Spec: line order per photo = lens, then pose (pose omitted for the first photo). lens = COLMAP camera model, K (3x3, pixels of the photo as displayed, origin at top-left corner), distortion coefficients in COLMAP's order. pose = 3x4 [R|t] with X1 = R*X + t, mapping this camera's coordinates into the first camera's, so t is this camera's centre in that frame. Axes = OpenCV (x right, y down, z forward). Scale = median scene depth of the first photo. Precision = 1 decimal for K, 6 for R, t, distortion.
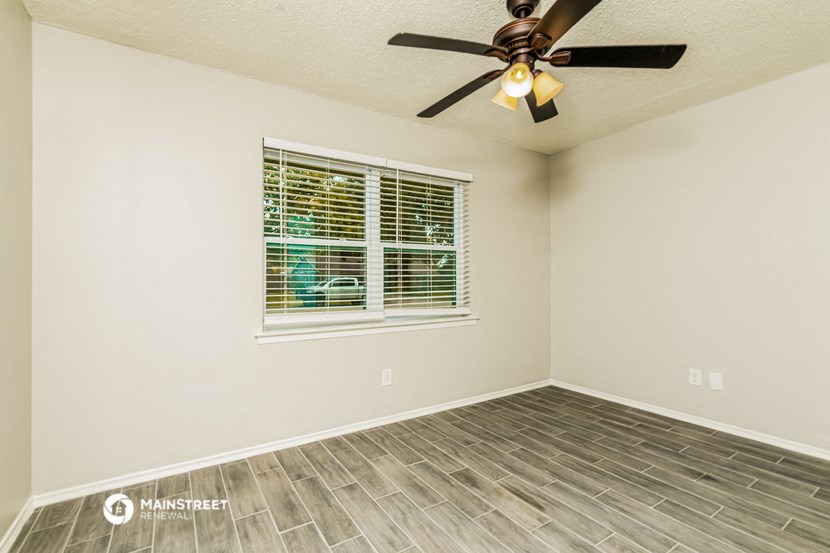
lens RADIAL K [[379.7, 0, 410.4], [0, 379.7, 276.3], [0, 0, 1]] dist [-0.001291, 0.001614]
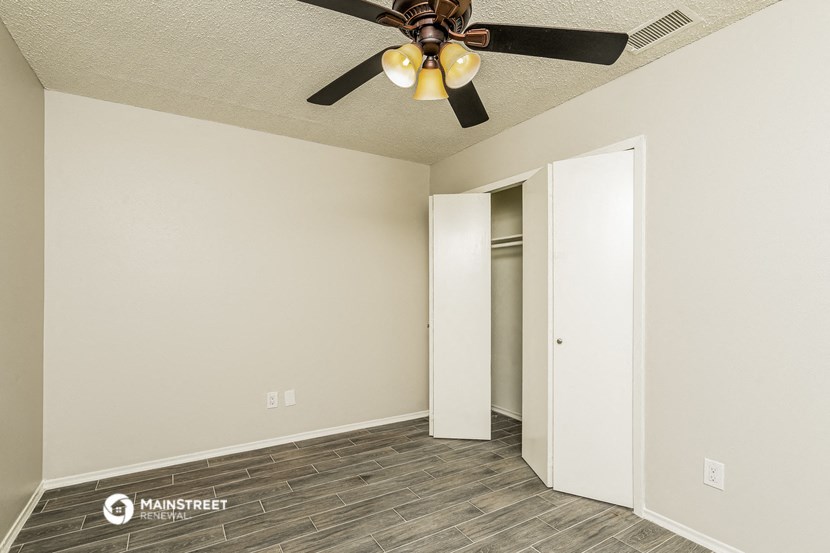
lens RADIAL K [[397.0, 0, 413.0], [0, 397.0, 281.8], [0, 0, 1]] dist [0.002186, 0.000408]
pose [[0.022402, 0.029360, 0.999318, -0.391926], [-0.006576, 0.999551, -0.029219, -0.029390], [-0.999727, -0.005917, 0.022585, 0.730656]]
